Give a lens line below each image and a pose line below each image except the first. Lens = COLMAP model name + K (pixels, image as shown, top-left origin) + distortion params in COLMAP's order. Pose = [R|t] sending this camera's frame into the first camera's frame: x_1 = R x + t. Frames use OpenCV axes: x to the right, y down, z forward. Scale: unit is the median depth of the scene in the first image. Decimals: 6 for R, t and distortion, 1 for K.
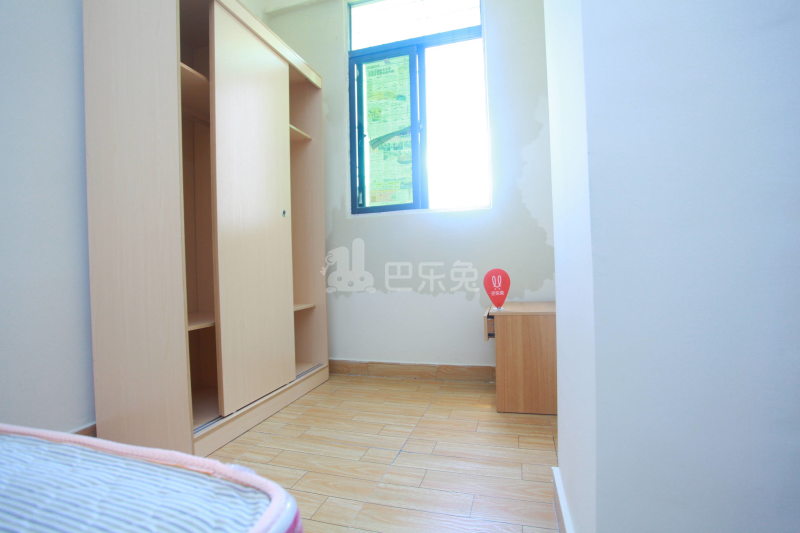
lens RADIAL K [[393.4, 0, 400.0], [0, 393.4, 266.5], [0, 0, 1]] dist [-0.036135, 0.000057]
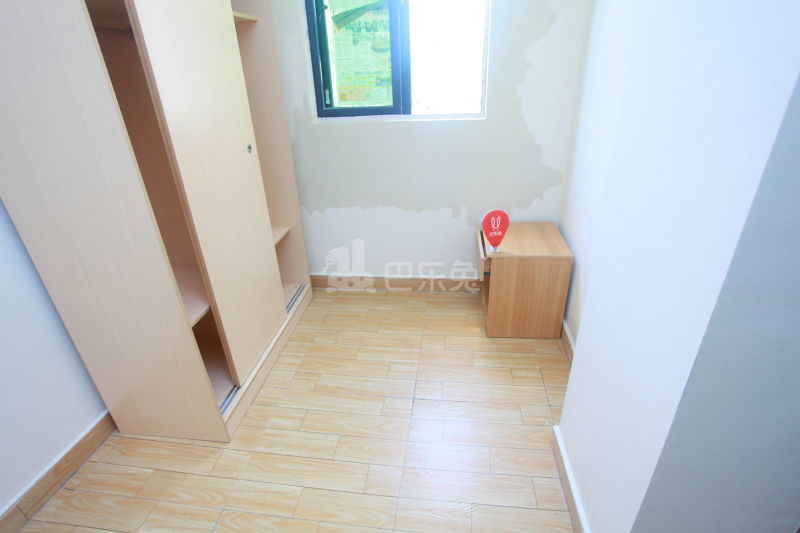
lens RADIAL K [[407.8, 0, 400.0], [0, 407.8, 266.5], [0, 0, 1]] dist [-0.044816, 0.000017]
pose [[0.985790, -0.082592, 0.146279, -0.129101], [0.010238, 0.898707, 0.438430, -0.279083], [-0.167673, -0.430702, 0.886782, 0.093976]]
